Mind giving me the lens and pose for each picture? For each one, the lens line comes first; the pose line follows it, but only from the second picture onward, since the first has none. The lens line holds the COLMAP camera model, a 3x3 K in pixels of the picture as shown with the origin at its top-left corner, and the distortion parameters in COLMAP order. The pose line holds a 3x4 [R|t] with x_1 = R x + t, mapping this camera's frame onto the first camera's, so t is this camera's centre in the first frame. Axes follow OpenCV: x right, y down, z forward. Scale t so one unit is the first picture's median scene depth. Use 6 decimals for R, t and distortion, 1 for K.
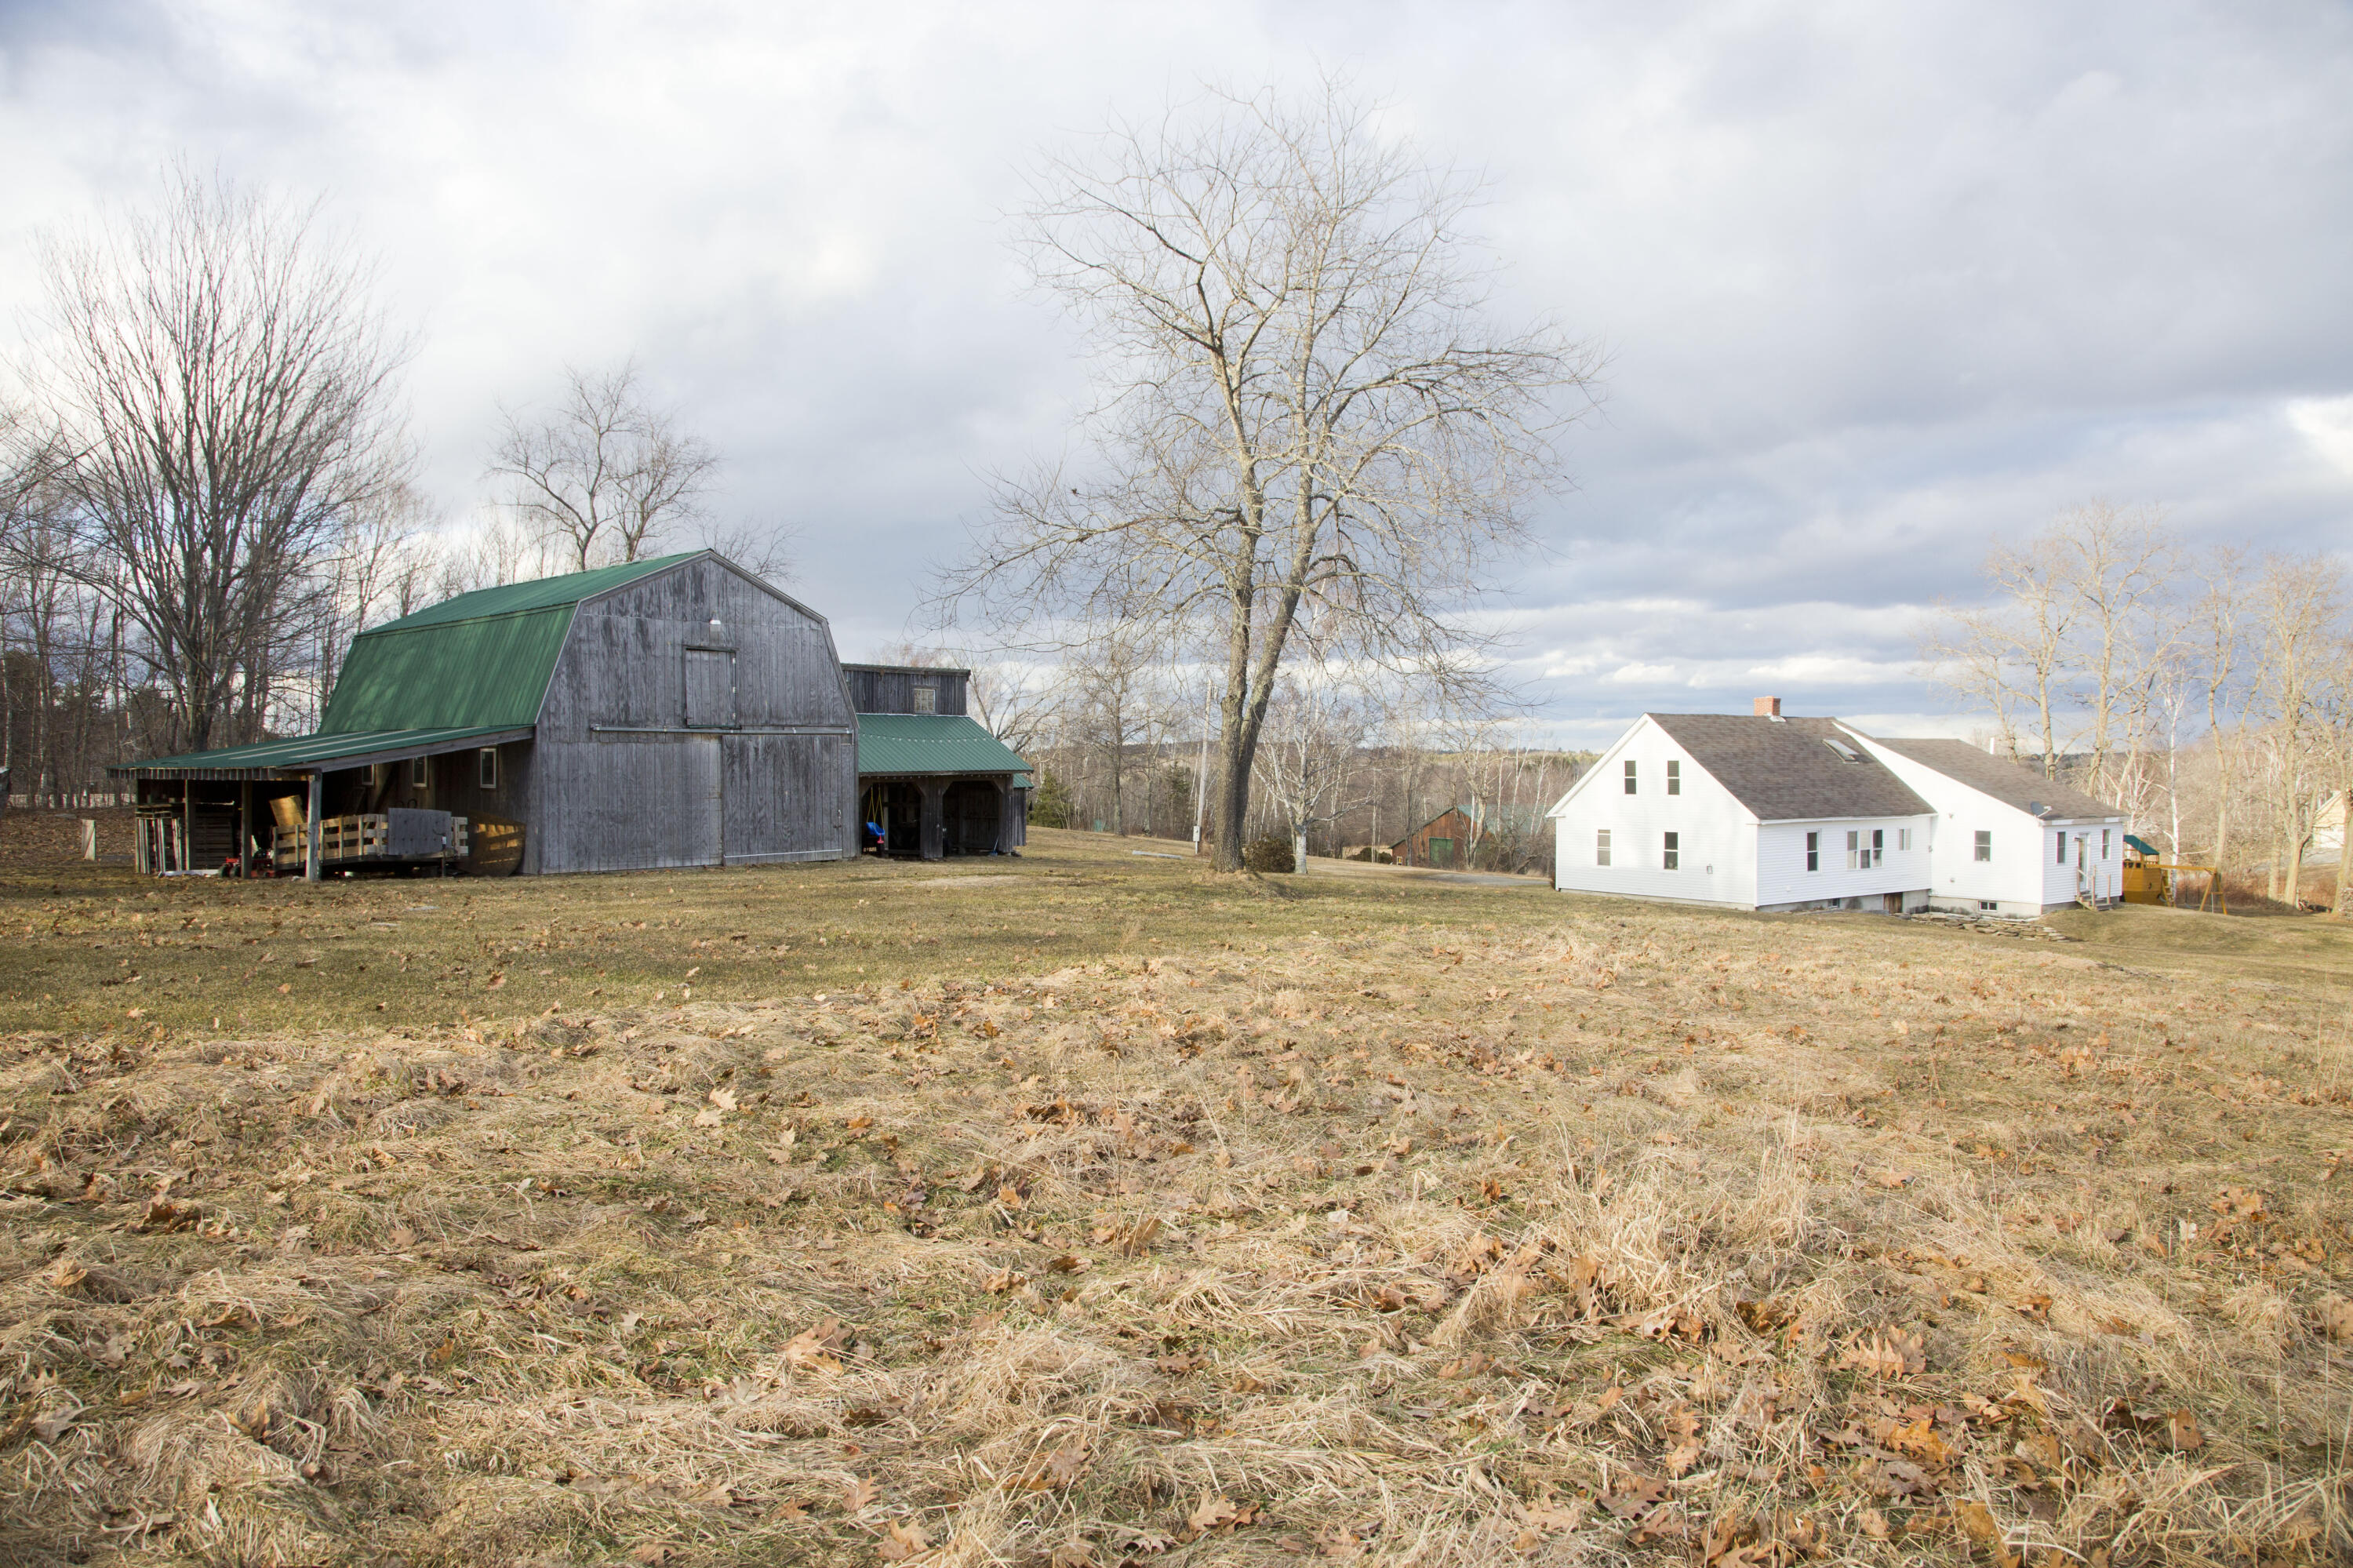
lens RADIAL K [[1598.4, 0, 1173.2], [0, 1598.4, 772.2], [0, 0, 1]] dist [-0.128988, 0.071763]
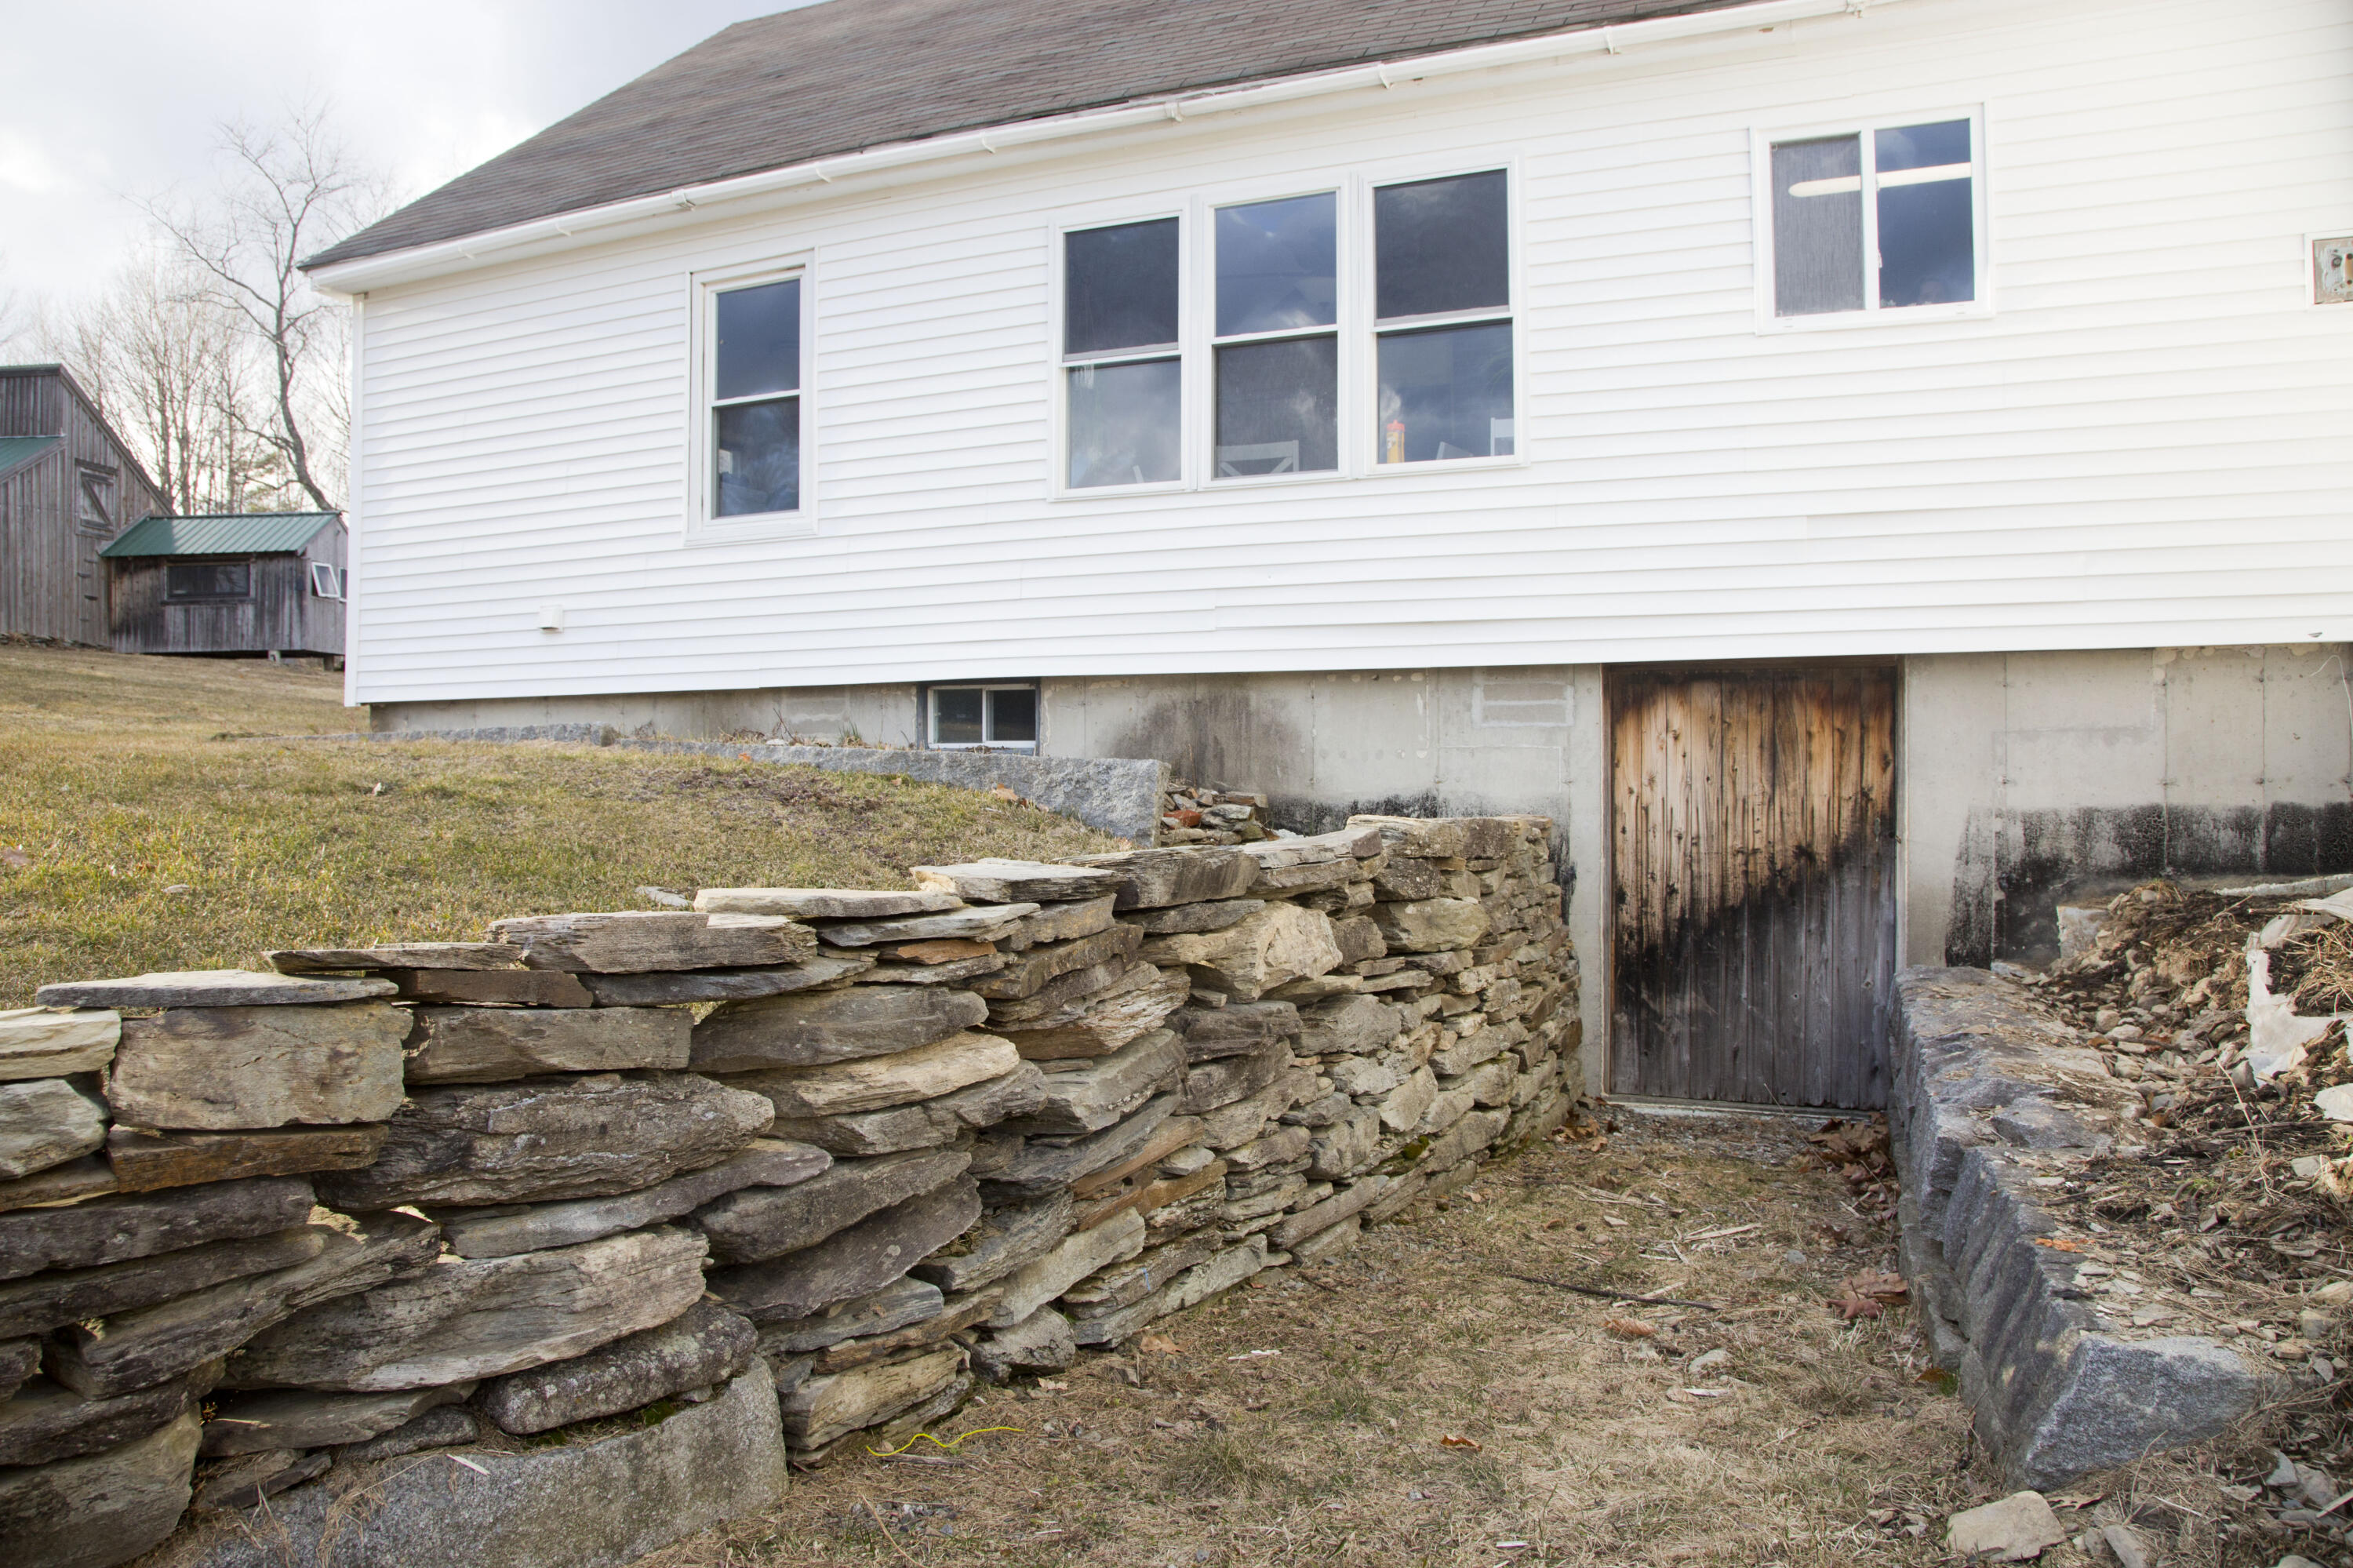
lens RADIAL K [[1598.4, 0, 1173.2], [0, 1598.4, 772.2], [0, 0, 1]] dist [-0.128988, 0.071763]
pose [[0.536149, 0.001487, -0.844122, 0.896224], [-0.003942, 0.999992, -0.000743, 0.141416], [0.844114, 0.003726, 0.536151, 1.486158]]
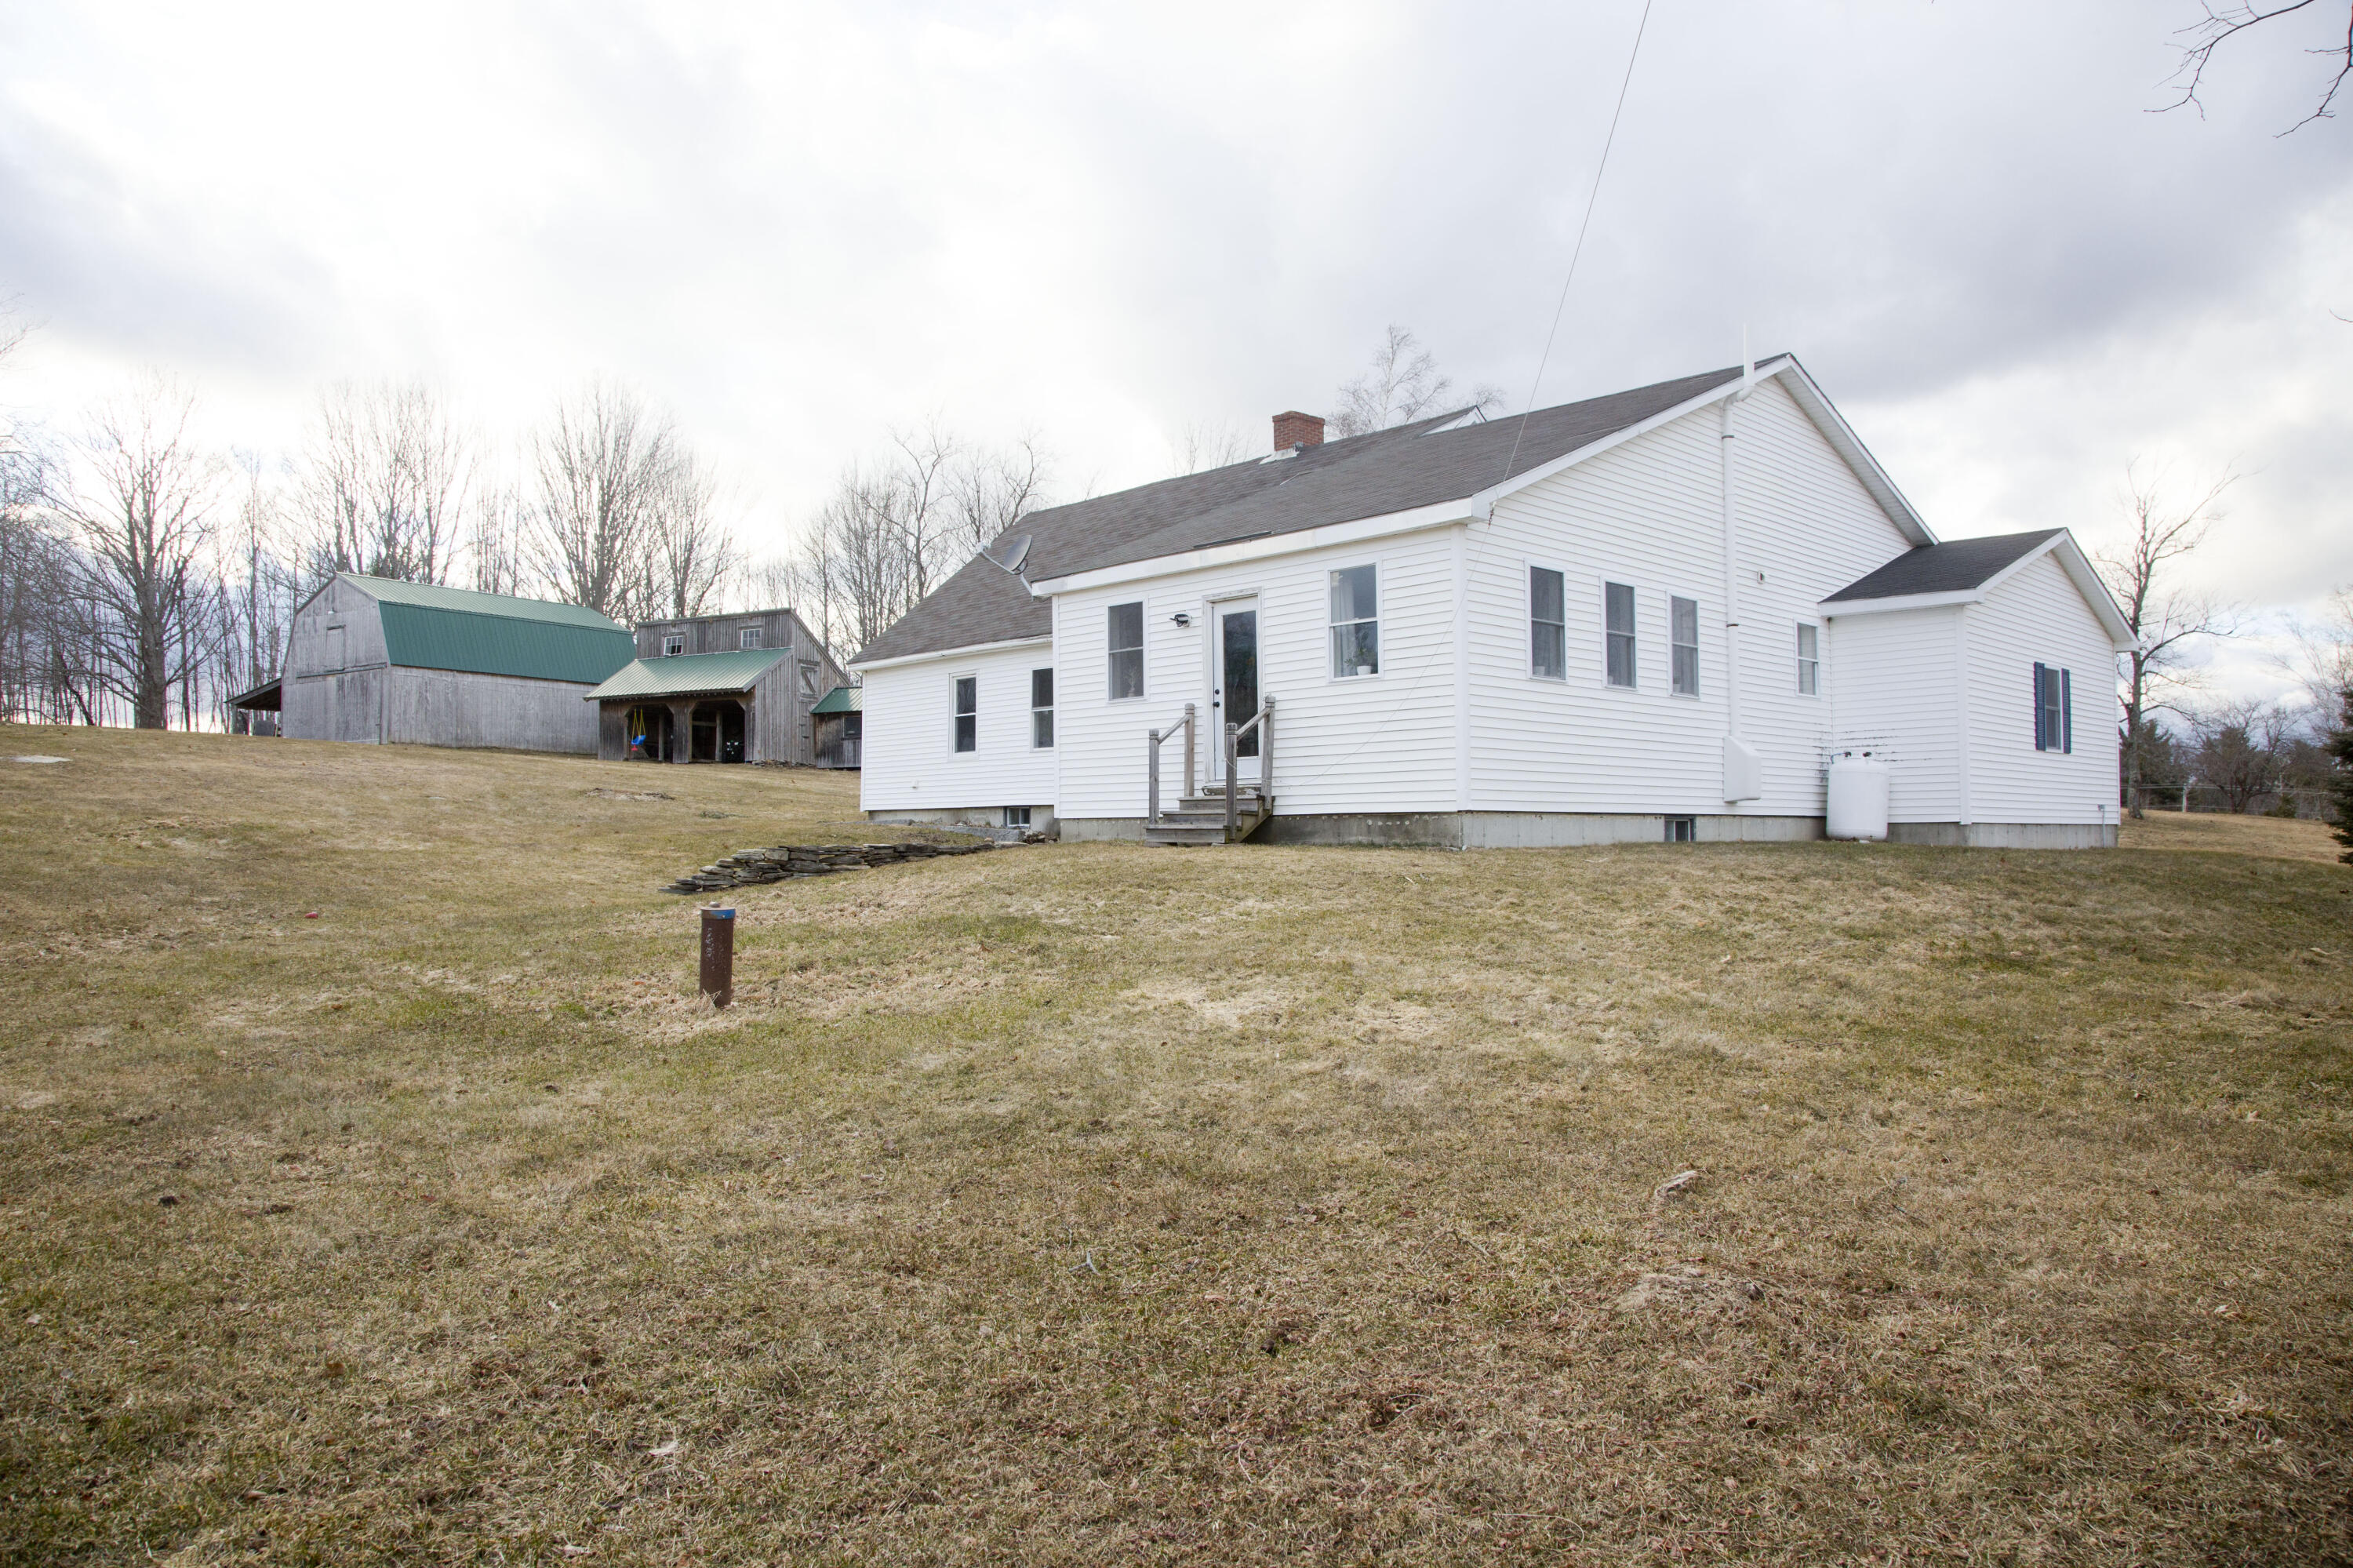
lens RADIAL K [[1592.7, 0, 1172.3], [0, 1592.7, 769.3], [0, 0, 1]] dist [-0.108515, 0.001709]
pose [[0.160262, -0.042445, -0.986161, 1.474106], [-0.006373, 0.999010, -0.044034, 0.143811], [0.987054, 0.013342, 0.159833, 1.541429]]
